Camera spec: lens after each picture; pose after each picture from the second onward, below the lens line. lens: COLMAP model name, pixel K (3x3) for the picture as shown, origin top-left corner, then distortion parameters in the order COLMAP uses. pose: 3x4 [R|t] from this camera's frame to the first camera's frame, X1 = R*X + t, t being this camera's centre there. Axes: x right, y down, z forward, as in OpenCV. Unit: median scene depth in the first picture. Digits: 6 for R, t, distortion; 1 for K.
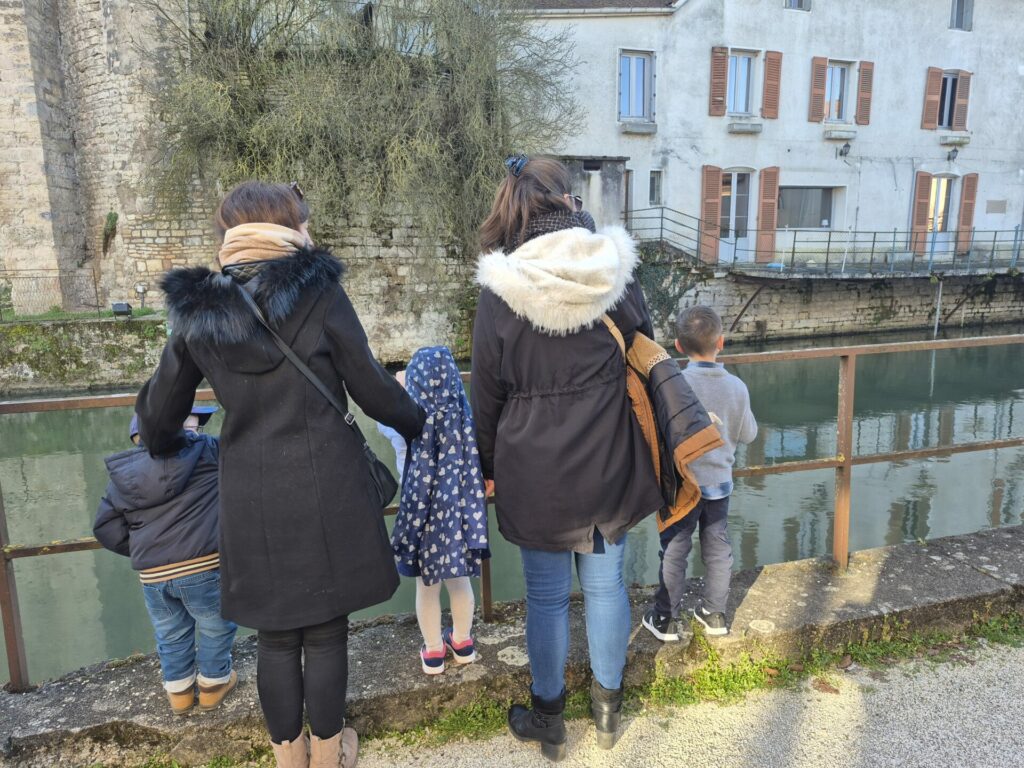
lens RADIAL K [[691.5, 0, 513.0], [0, 691.5, 386.1], [0, 0, 1]] dist [0.002805, -0.002284]
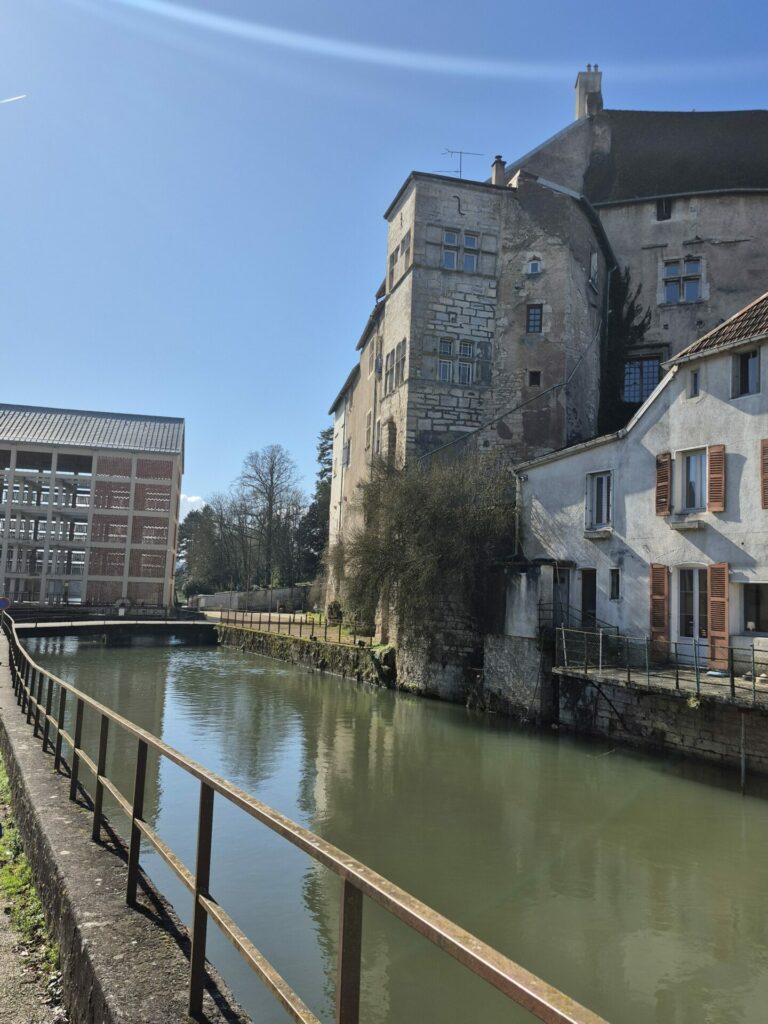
lens RADIAL K [[691.5, 0, 385.6], [0, 691.5, 512.5], [0, 0, 1]] dist [0.002805, -0.002284]
pose [[0.272491, -0.083146, -0.958559, 1.164129], [-0.229672, 0.961838, -0.148719, -0.150556], [0.934344, 0.260679, 0.242996, 0.369912]]
